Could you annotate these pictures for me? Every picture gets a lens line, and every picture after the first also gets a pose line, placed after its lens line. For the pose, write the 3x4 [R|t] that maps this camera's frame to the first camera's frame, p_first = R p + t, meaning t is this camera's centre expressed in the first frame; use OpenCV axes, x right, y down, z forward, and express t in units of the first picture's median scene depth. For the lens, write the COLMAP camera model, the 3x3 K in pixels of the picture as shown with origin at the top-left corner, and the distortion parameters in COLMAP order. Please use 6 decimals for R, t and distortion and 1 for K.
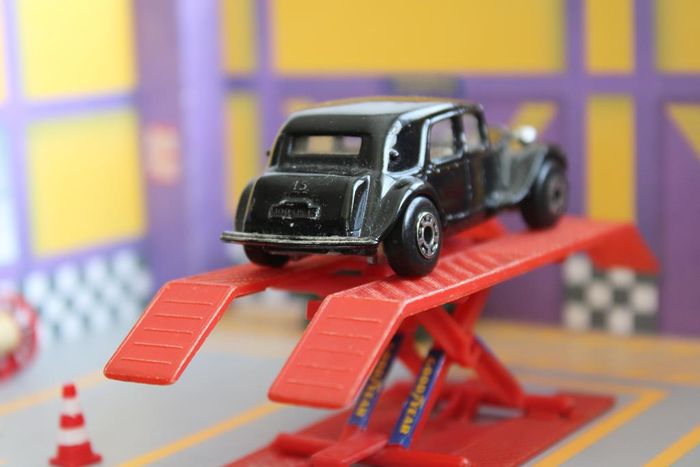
lens RADIAL K [[1838.3, 0, 349.5], [0, 1838.3, 233.4], [0, 0, 1]] dist [-0.114606, 0.000000]
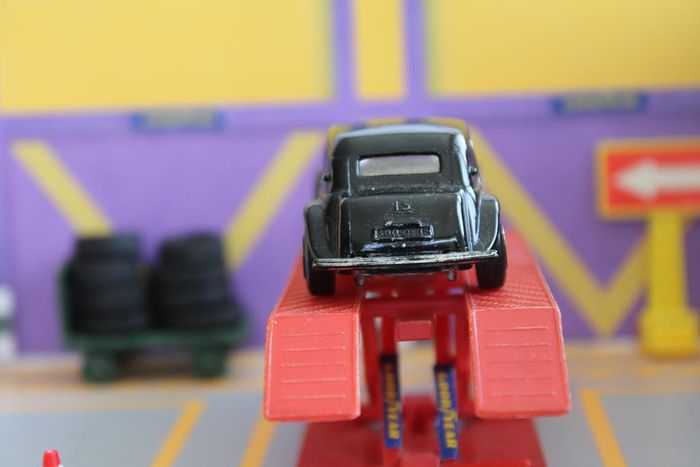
lens RADIAL K [[1838.3, 0, 349.8], [0, 1838.3, 234.1], [0, 0, 1]] dist [-0.114606, 0.000000]
pose [[0.825990, -0.066615, 0.559734, -0.608133], [0.086558, 0.996205, -0.009171, -0.004123], [-0.556999, 0.056025, 0.828621, 0.197134]]
